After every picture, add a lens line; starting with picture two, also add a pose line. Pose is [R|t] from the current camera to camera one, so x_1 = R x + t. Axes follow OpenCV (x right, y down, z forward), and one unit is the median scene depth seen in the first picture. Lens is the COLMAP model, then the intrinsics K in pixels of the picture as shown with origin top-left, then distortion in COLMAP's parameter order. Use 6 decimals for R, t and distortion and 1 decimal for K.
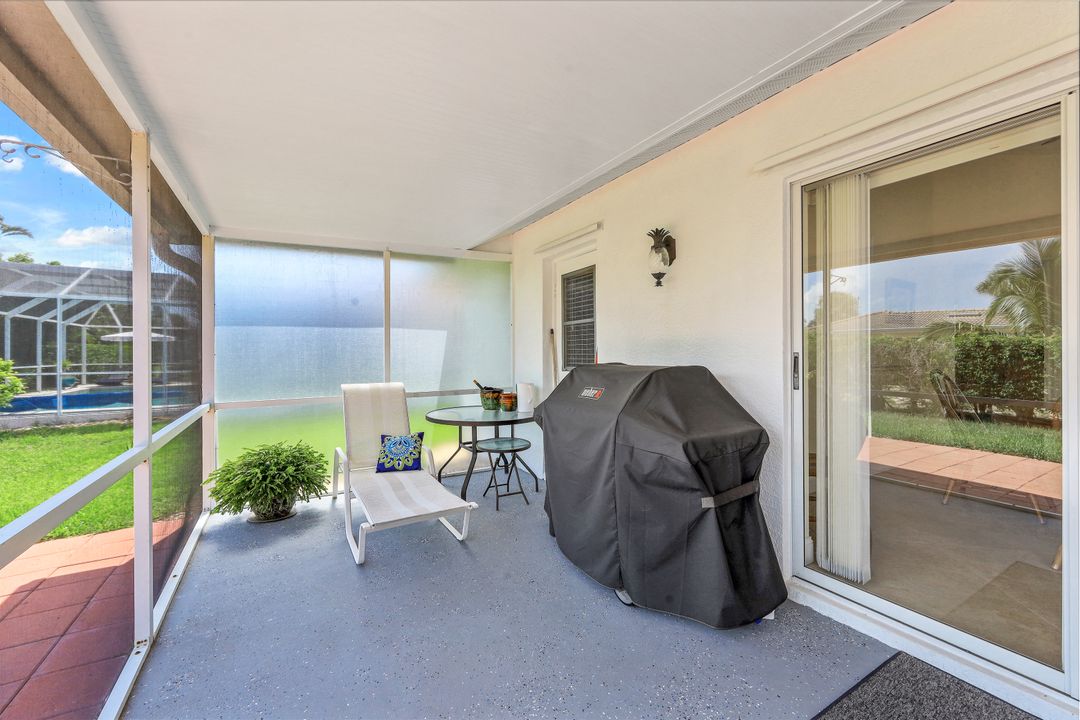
lens RADIAL K [[443.3, 0, 540.0], [0, 443.3, 353.7], [0, 0, 1]] dist [-0.001472, 0.000044]
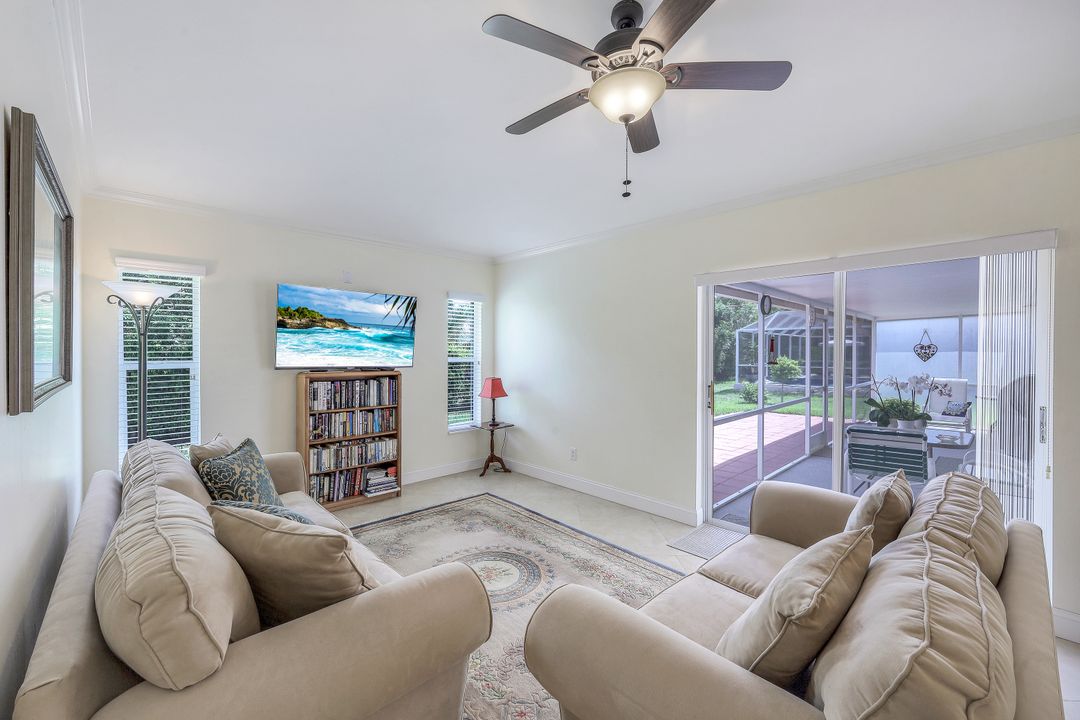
lens RADIAL K [[443.3, 0, 540.0], [0, 443.3, 353.7], [0, 0, 1]] dist [-0.001472, 0.000044]
pose [[0.253257, 0.017673, -0.967238, 1.370668], [-0.010248, 0.999826, 0.015585, -0.074416], [0.967345, 0.005965, 0.253394, -1.679085]]
